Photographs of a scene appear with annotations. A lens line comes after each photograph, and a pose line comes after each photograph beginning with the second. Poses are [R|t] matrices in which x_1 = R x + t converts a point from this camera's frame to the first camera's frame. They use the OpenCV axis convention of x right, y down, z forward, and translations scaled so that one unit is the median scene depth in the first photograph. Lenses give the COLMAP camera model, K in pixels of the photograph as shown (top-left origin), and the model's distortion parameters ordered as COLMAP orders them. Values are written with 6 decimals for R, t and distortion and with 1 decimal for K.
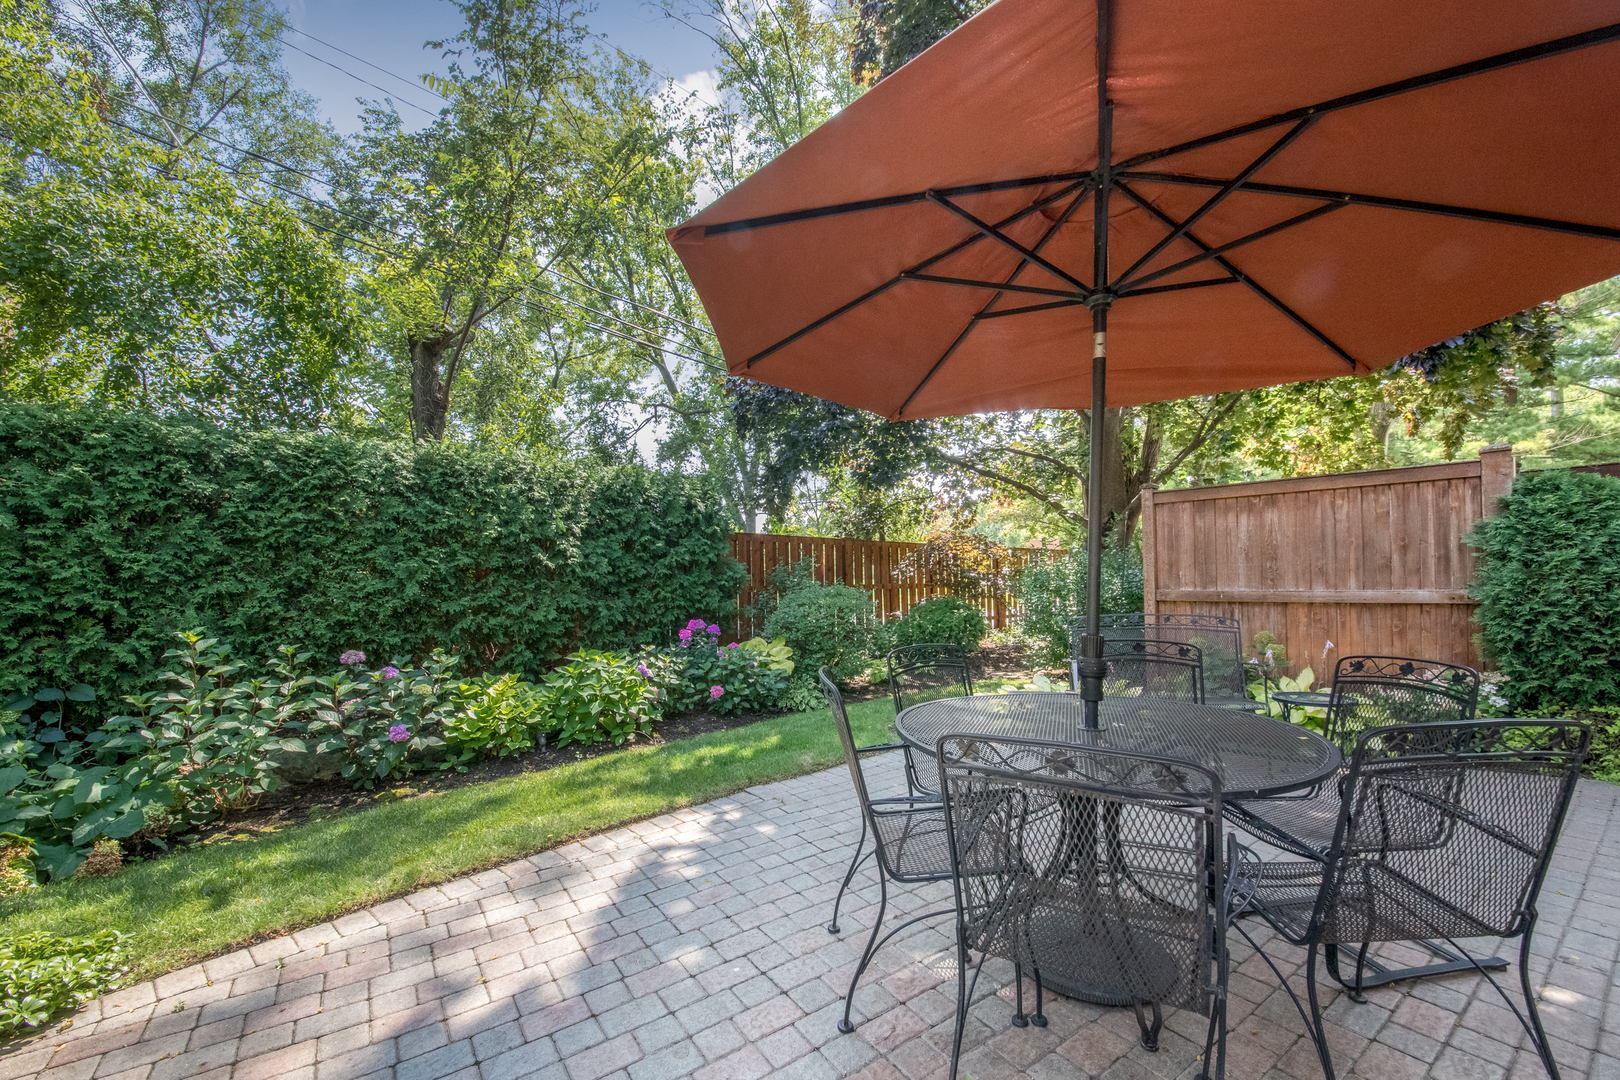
lens RADIAL K [[649.0, 0, 810.0], [0, 649.0, 540.0], [0, 0, 1]] dist [-0.000049, -0.000020]
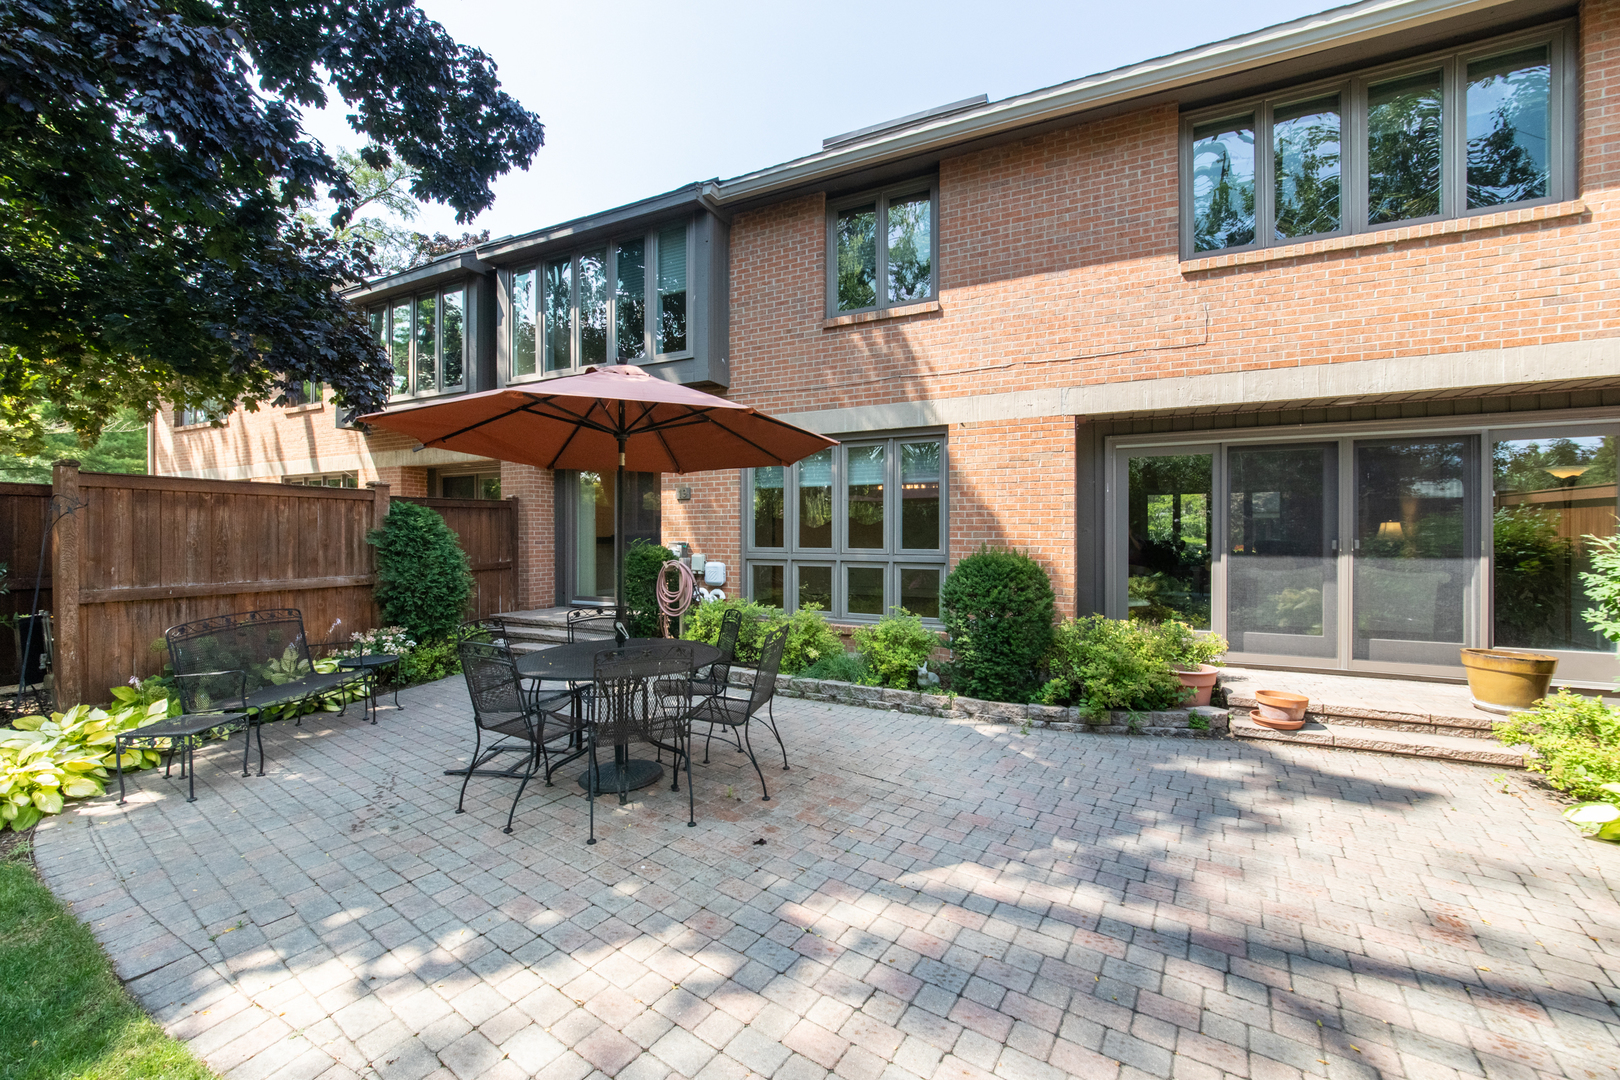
lens RADIAL K [[720.1, 0, 810.0], [0, 720.1, 540.0], [0, 0, 1]] dist [0.000351, 0.000118]
pose [[-0.384836, 0.002433, 0.922982, -0.886395], [-0.048915, 0.998537, -0.023027, -0.016065], [-0.921688, -0.054009, -0.384155, 0.679536]]
